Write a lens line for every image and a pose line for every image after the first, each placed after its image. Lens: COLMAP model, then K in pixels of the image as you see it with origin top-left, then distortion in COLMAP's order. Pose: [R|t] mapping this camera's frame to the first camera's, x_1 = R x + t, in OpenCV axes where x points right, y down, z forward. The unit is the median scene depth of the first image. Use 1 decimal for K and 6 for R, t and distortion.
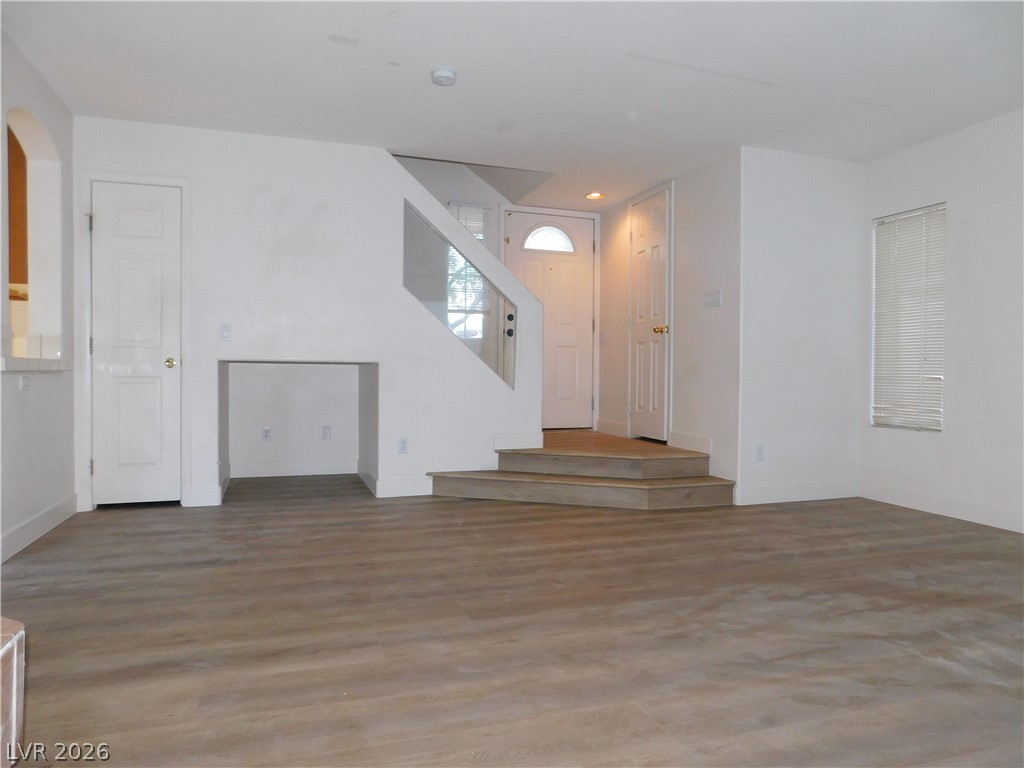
lens RADIAL K [[685.0, 0, 510.2], [0, 685.0, 387.3], [0, 0, 1]] dist [-0.064220, 0.056482]
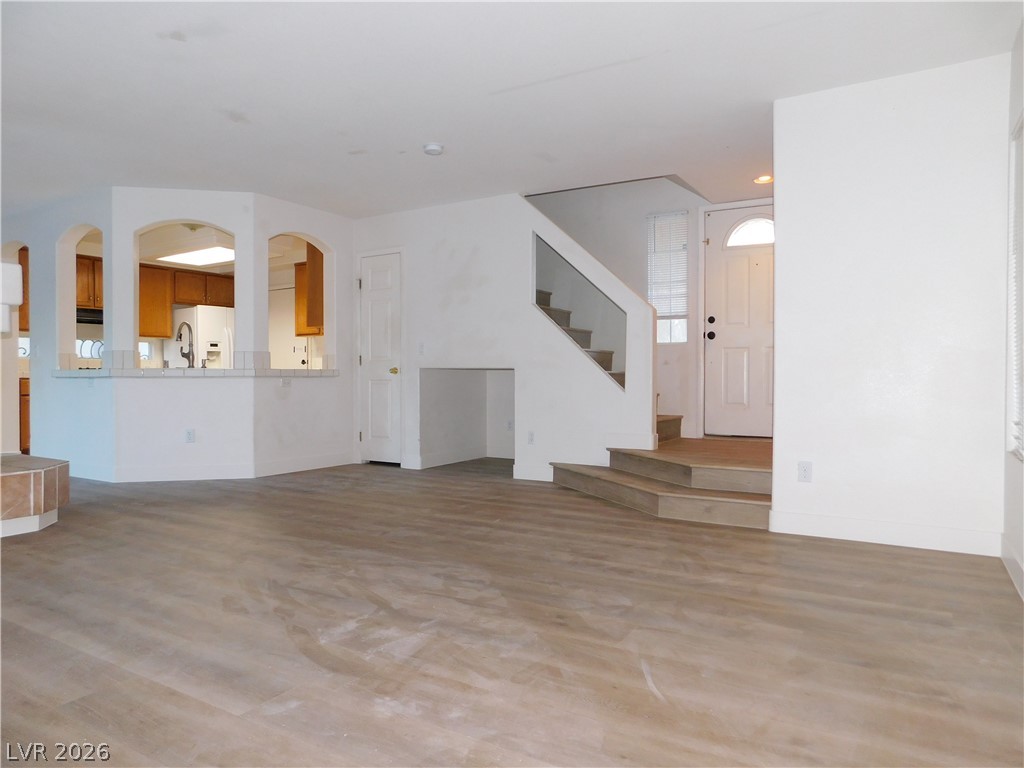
lens RADIAL K [[685.0, 0, 513.6], [0, 685.0, 390.0], [0, 0, 1]] dist [-0.064220, 0.056482]
pose [[0.635403, 0.005143, -0.772164, 1.248578], [-0.010838, 0.999939, -0.002258, 0.008498], [0.772105, 0.009803, 0.635420, 0.353789]]
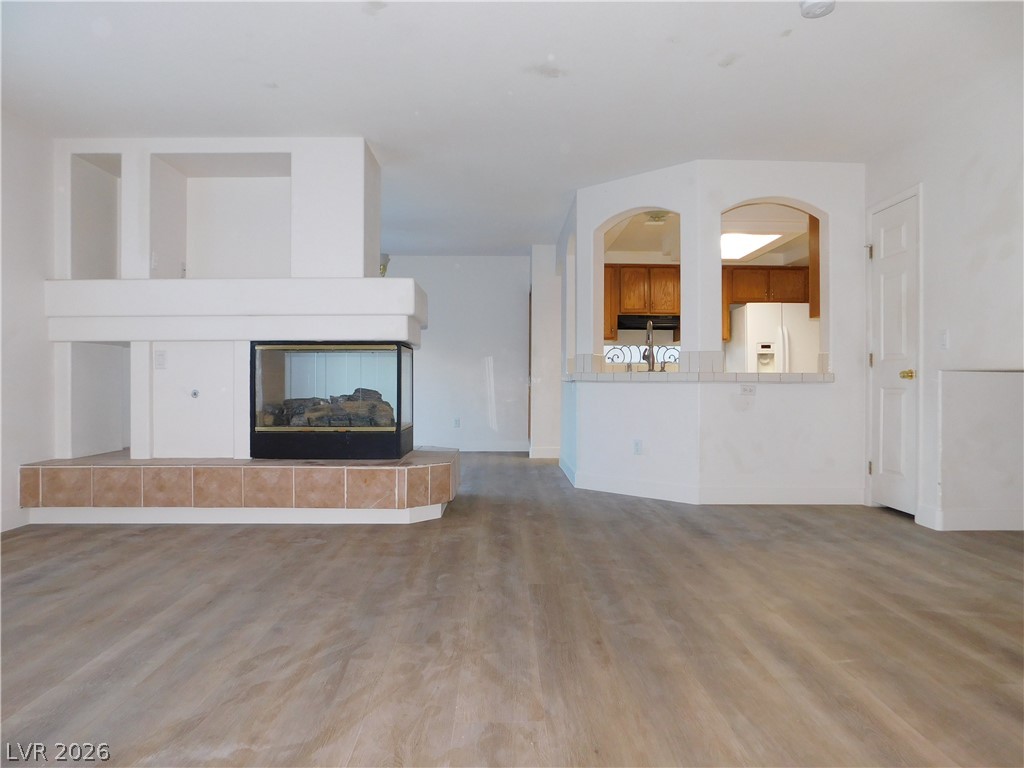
lens RADIAL K [[685.0, 0, 517.3], [0, 685.0, 377.4], [0, 0, 1]] dist [-0.064220, 0.056482]
pose [[-0.316882, -0.016858, -0.948315, 0.926179], [-0.029869, 0.999523, -0.007788, -0.011261], [0.947995, 0.025857, -0.317234, 1.134070]]
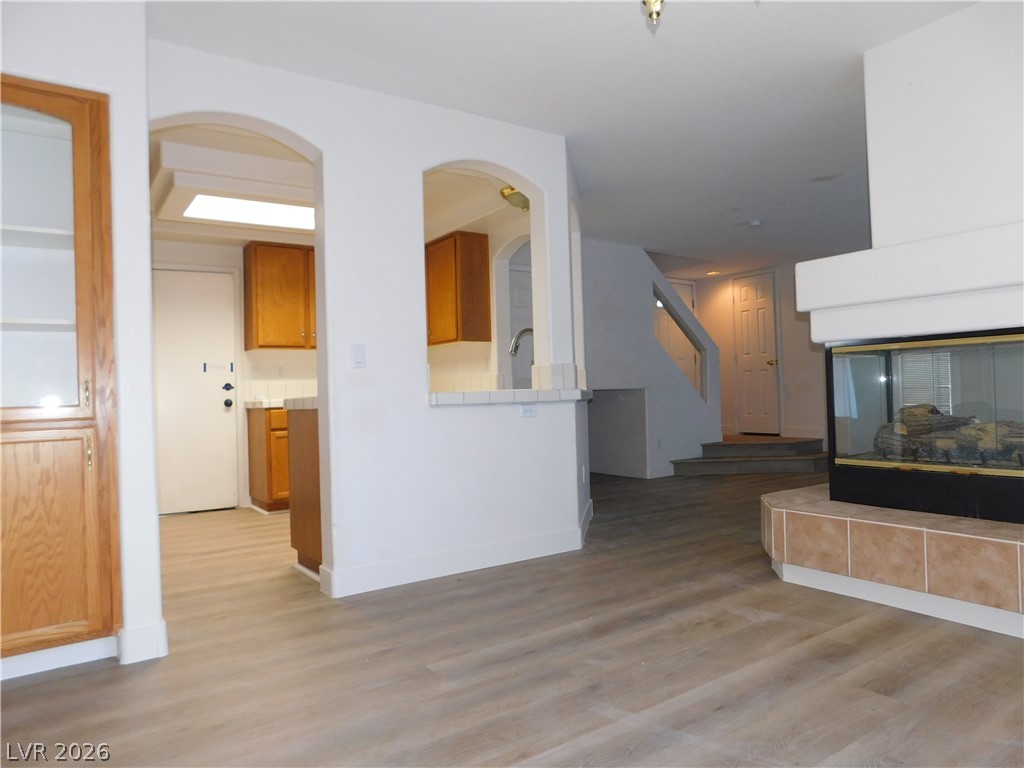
lens RADIAL K [[685.0, 0, 510.8], [0, 685.0, 384.3], [0, 0, 1]] dist [-0.064220, 0.056482]
pose [[0.961639, -0.030392, 0.272631, -1.465897], [0.040913, 0.998618, -0.032986, -0.014876], [-0.271251, 0.042875, 0.961553, -0.615361]]
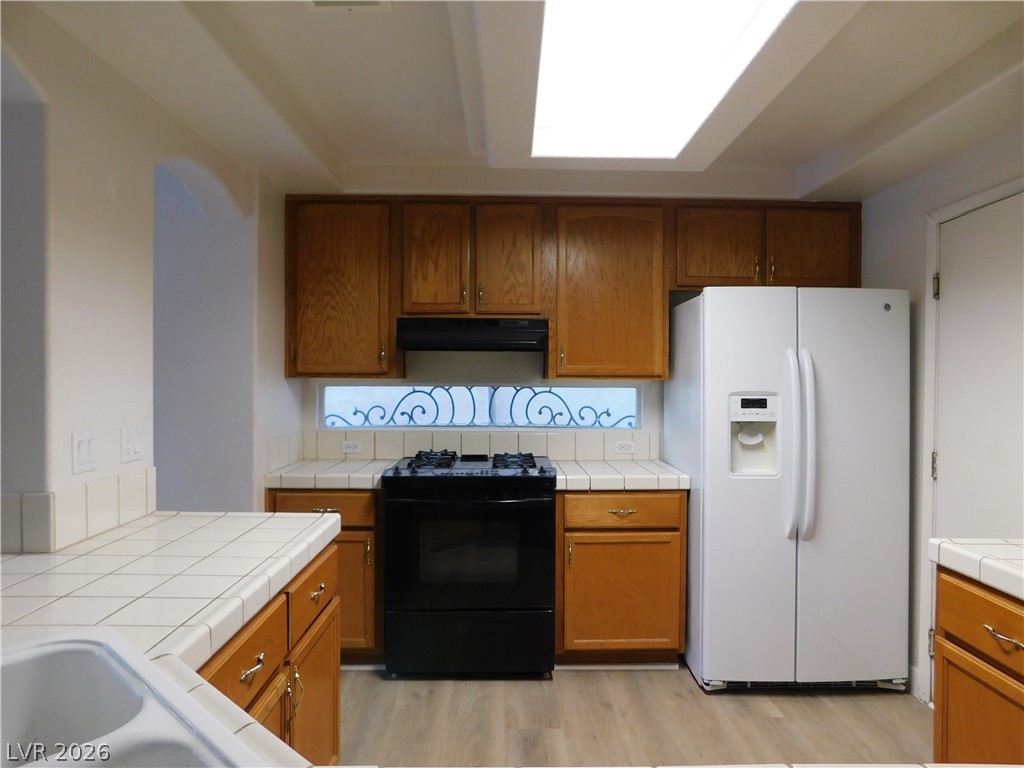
lens RADIAL K [[685.0, 0, 513.8], [0, 685.0, 379.0], [0, 0, 1]] dist [-0.064220, 0.056482]
pose [[-0.327816, 0.004477, -0.944731, -0.789339], [-0.025446, 0.999584, 0.013567, -0.215371], [0.944399, 0.028487, -0.327566, 1.200177]]
